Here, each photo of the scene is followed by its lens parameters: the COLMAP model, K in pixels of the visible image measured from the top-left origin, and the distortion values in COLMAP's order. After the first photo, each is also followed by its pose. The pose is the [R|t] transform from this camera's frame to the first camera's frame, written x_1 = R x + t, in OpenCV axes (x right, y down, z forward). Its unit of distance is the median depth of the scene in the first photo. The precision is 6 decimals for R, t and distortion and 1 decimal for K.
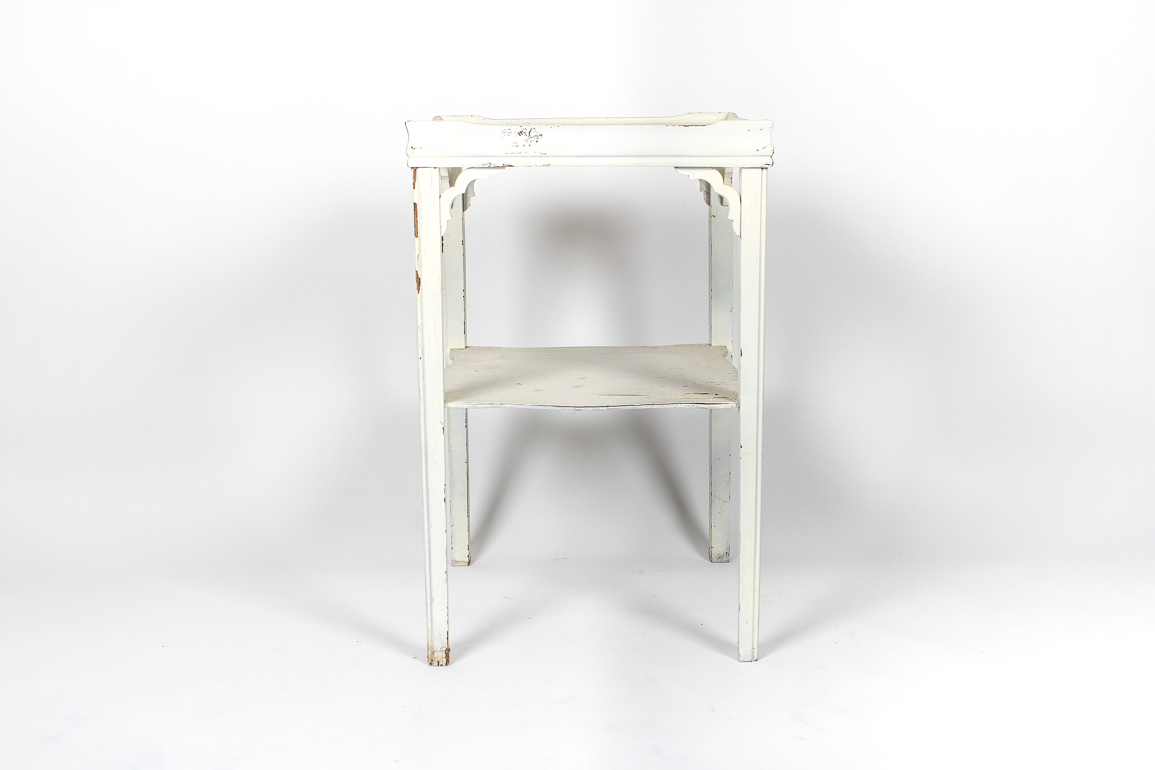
lens RADIAL K [[1475.9, 0, 581.3], [0, 1475.9, 382.6], [0, 0, 1]] dist [-0.055069, 0.000000]
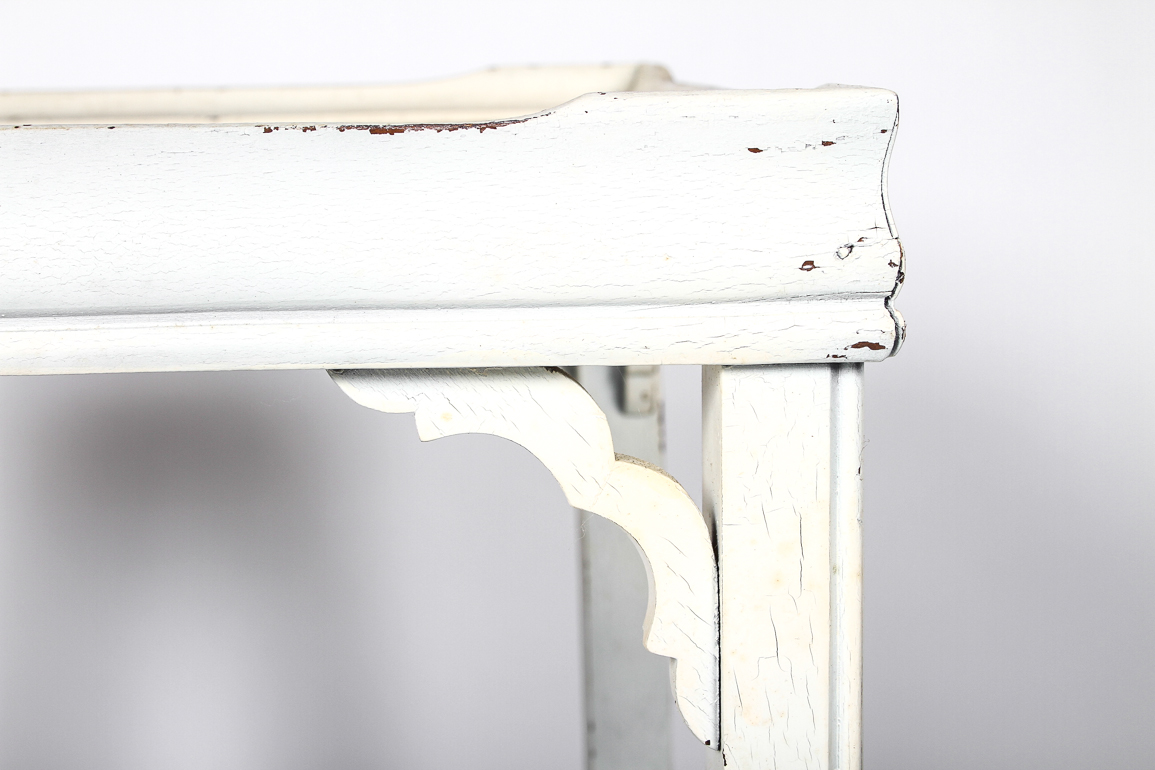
lens RADIAL K [[2232.7, 0, 573.6], [0, 2232.7, 381.5], [0, 0, 1]] dist [0.016622, 0.000000]
pose [[0.997686, -0.019915, 0.065015, 0.072058], [0.023090, 0.998558, -0.048455, -0.126487], [-0.063956, 0.049844, 0.996707, 0.711324]]
